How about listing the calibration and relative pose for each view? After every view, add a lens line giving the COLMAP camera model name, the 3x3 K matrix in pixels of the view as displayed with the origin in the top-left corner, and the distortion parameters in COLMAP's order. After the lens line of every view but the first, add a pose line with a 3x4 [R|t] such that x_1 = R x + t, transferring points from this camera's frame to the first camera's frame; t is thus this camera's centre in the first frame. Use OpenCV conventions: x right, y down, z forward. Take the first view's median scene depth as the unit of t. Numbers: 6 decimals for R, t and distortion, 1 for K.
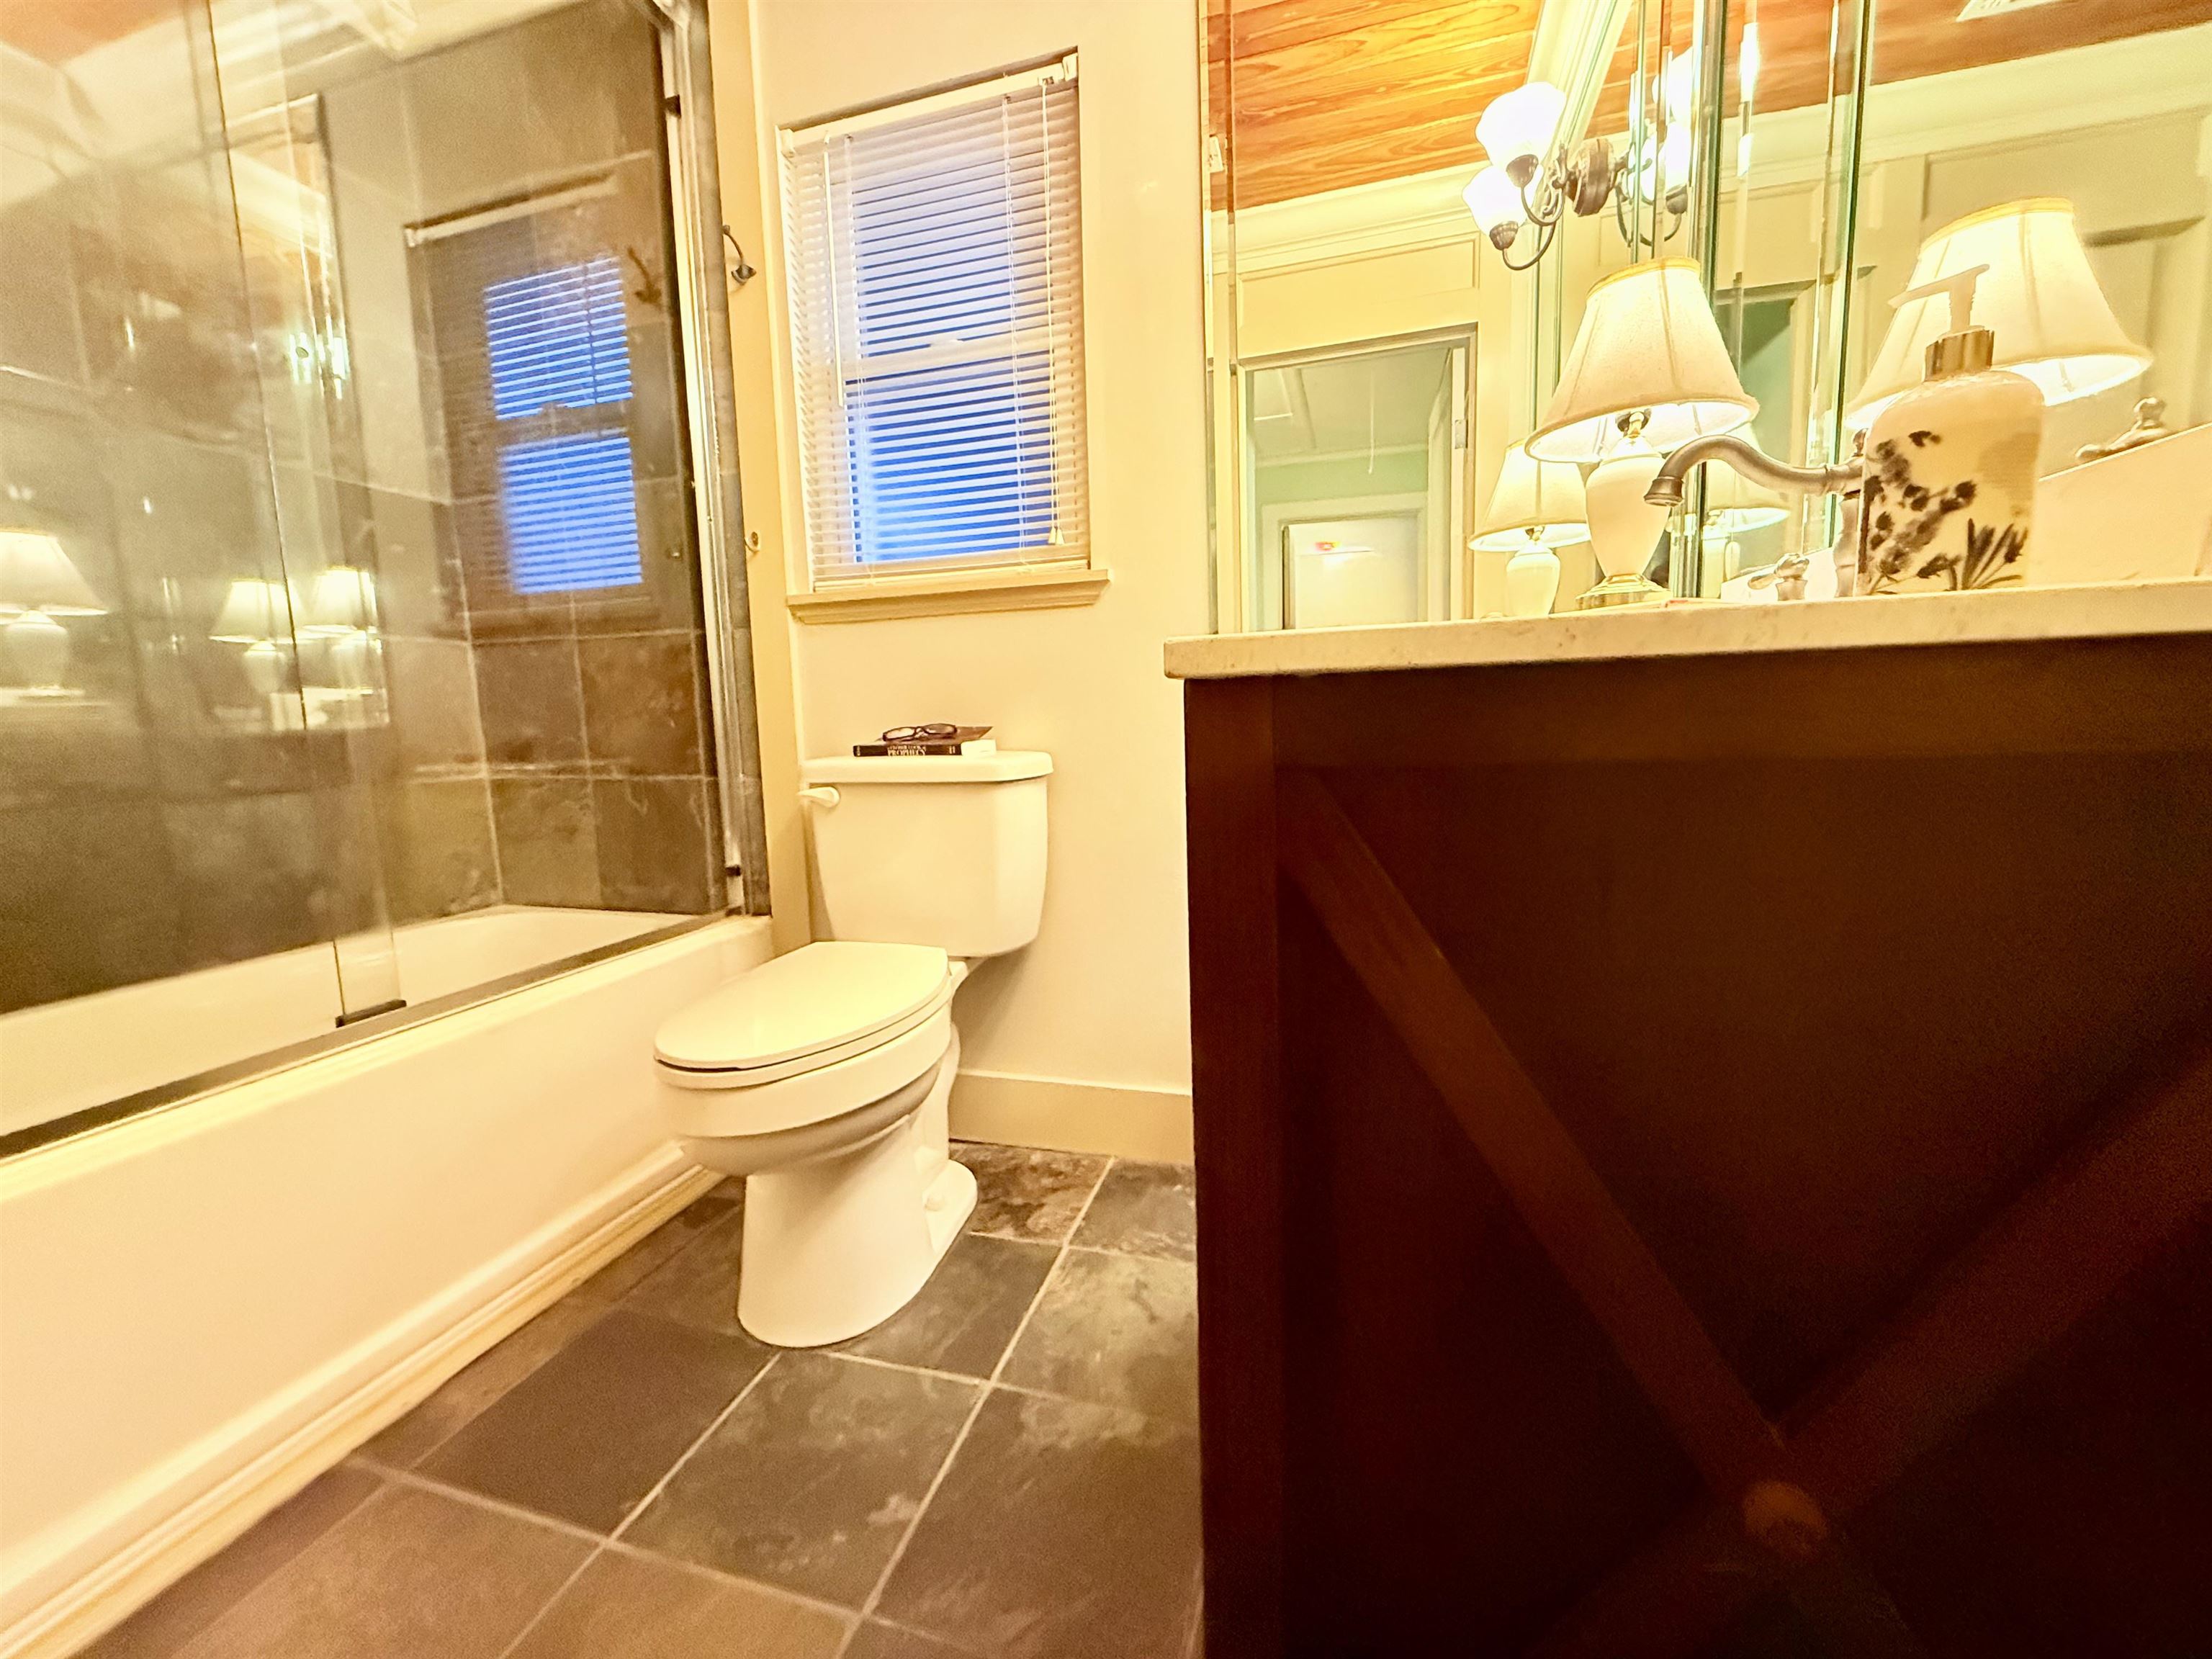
lens RADIAL K [[879.9, 0, 1105.1], [0, 879.9, 829.8], [0, 0, 1]] dist [-0.001268, -0.000528]
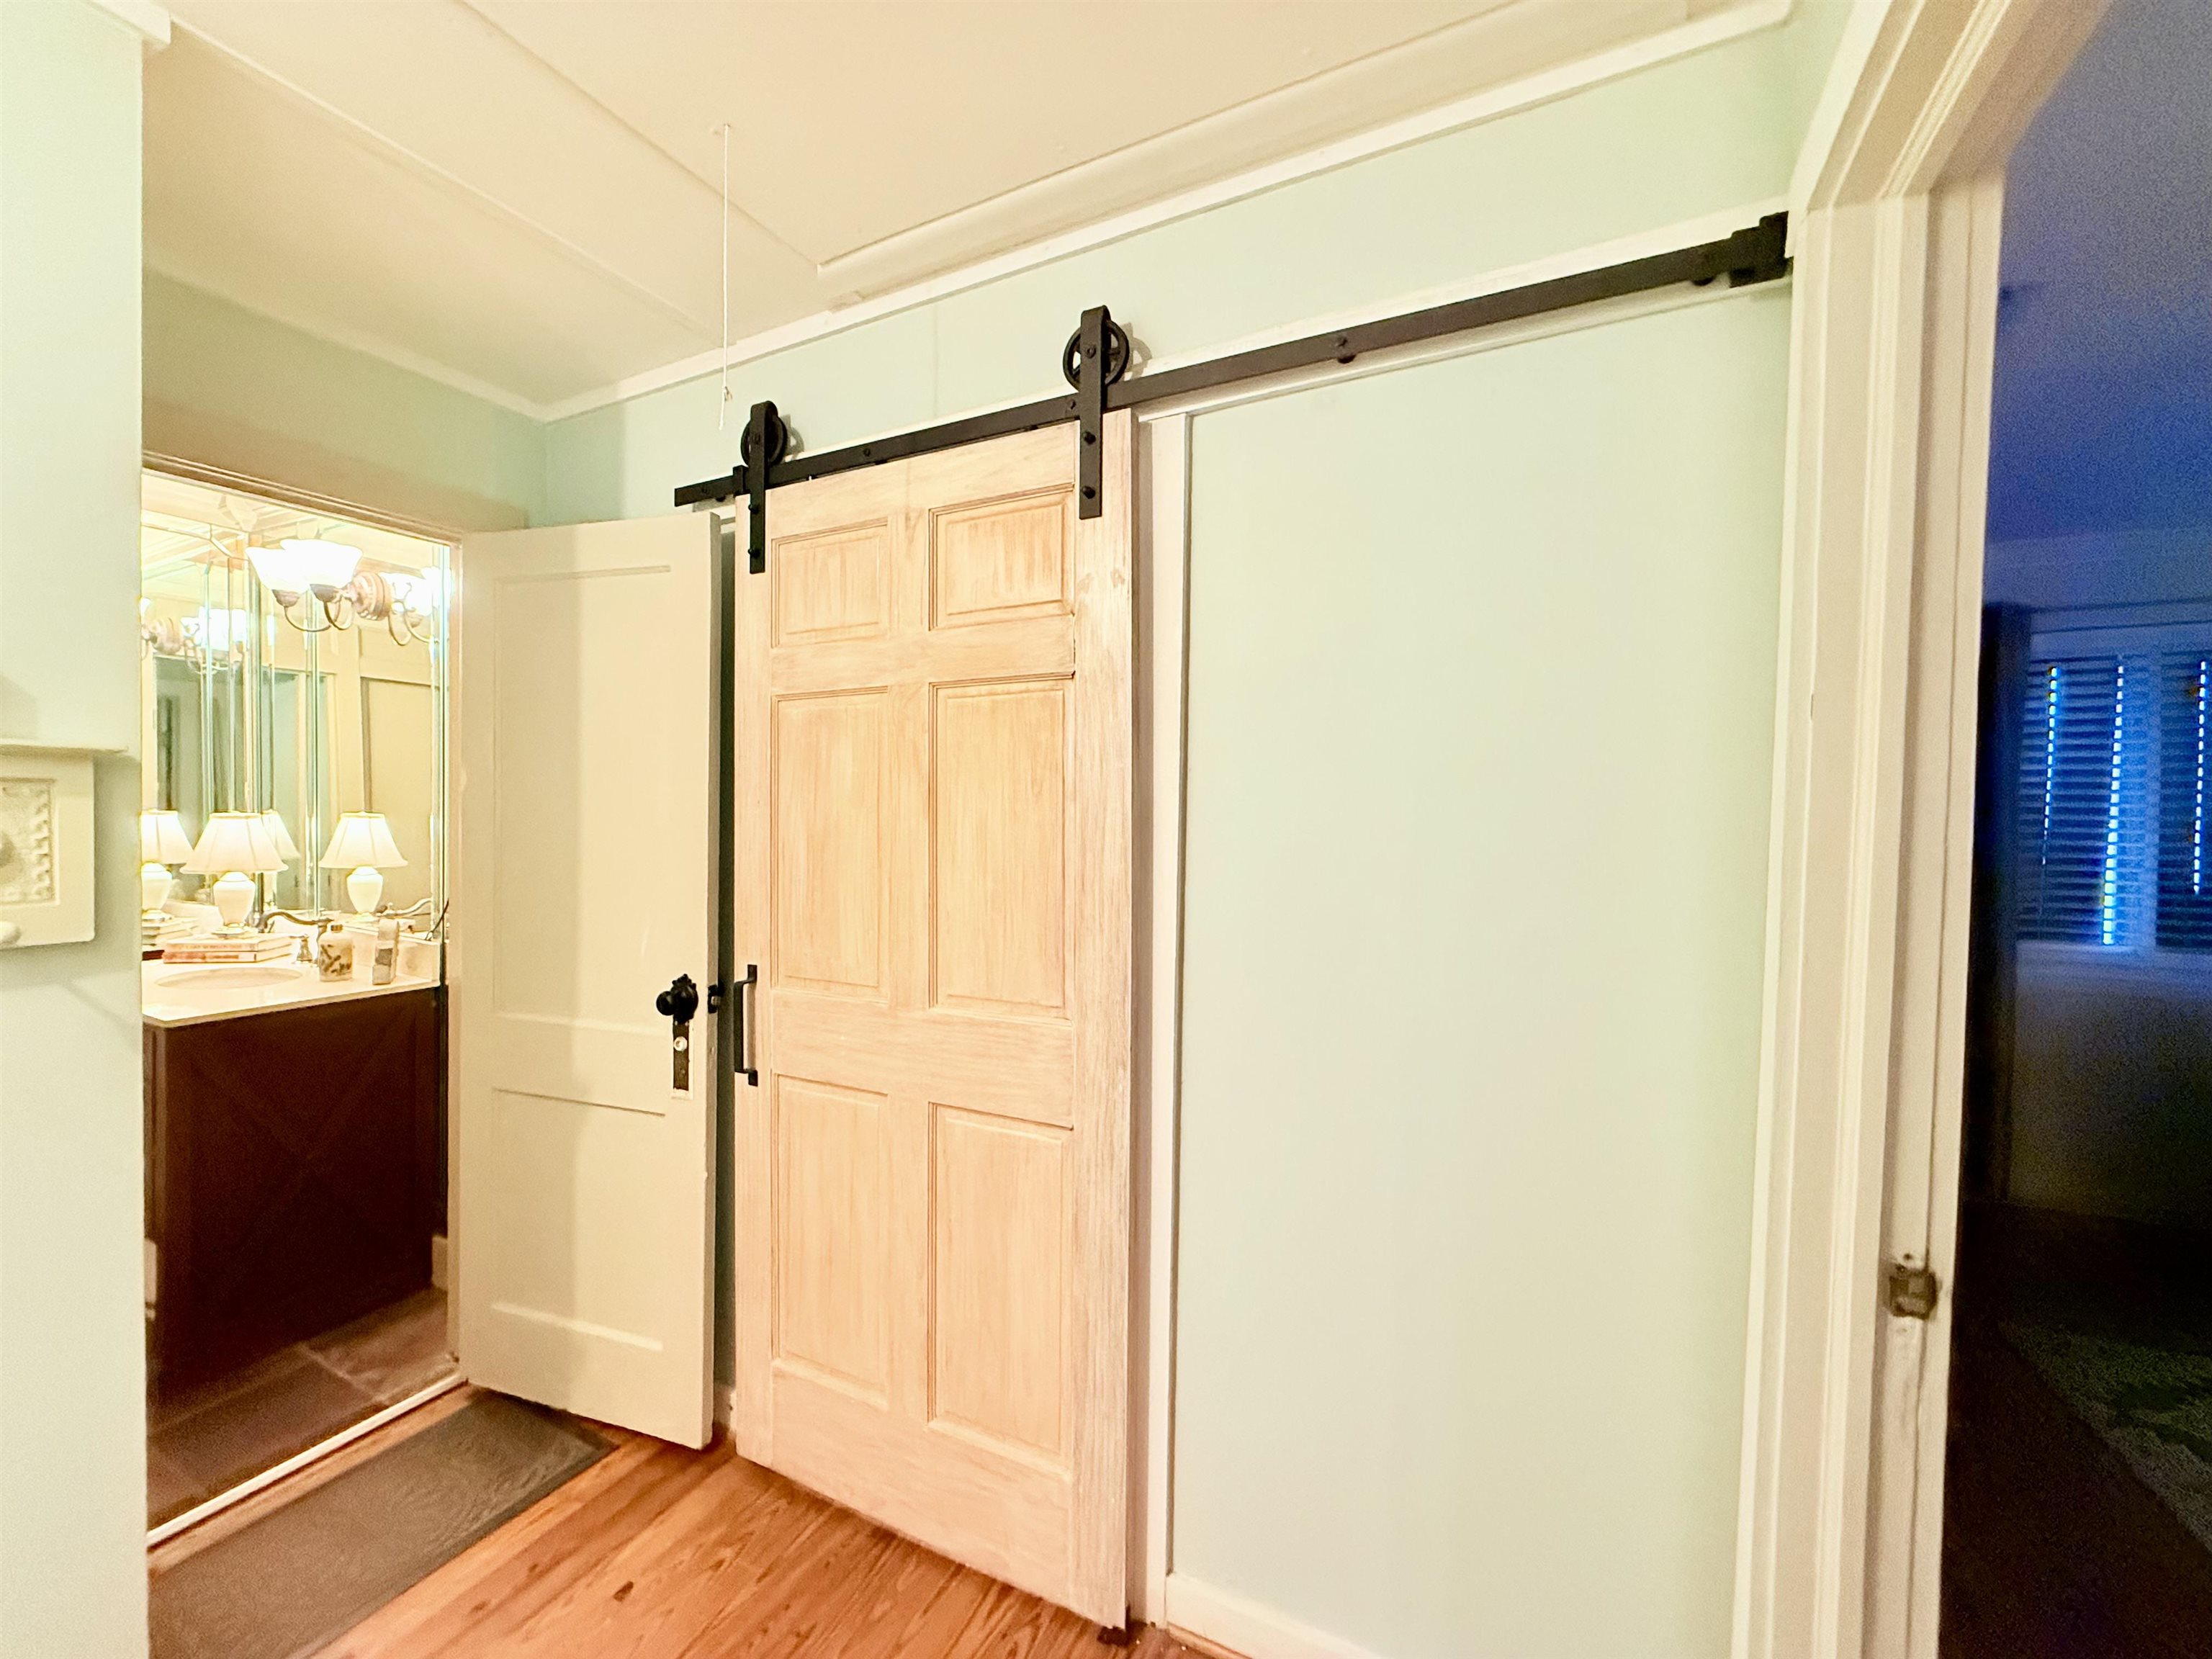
lens RADIAL K [[879.9, 0, 1105.1], [0, 879.9, 829.5], [0, 0, 1]] dist [-0.001268, -0.000528]
pose [[0.181054, 0.022246, 0.983222, -0.391127], [0.103843, 0.993723, -0.041605, -0.052466], [-0.977976, 0.109634, 0.177607, -0.521848]]
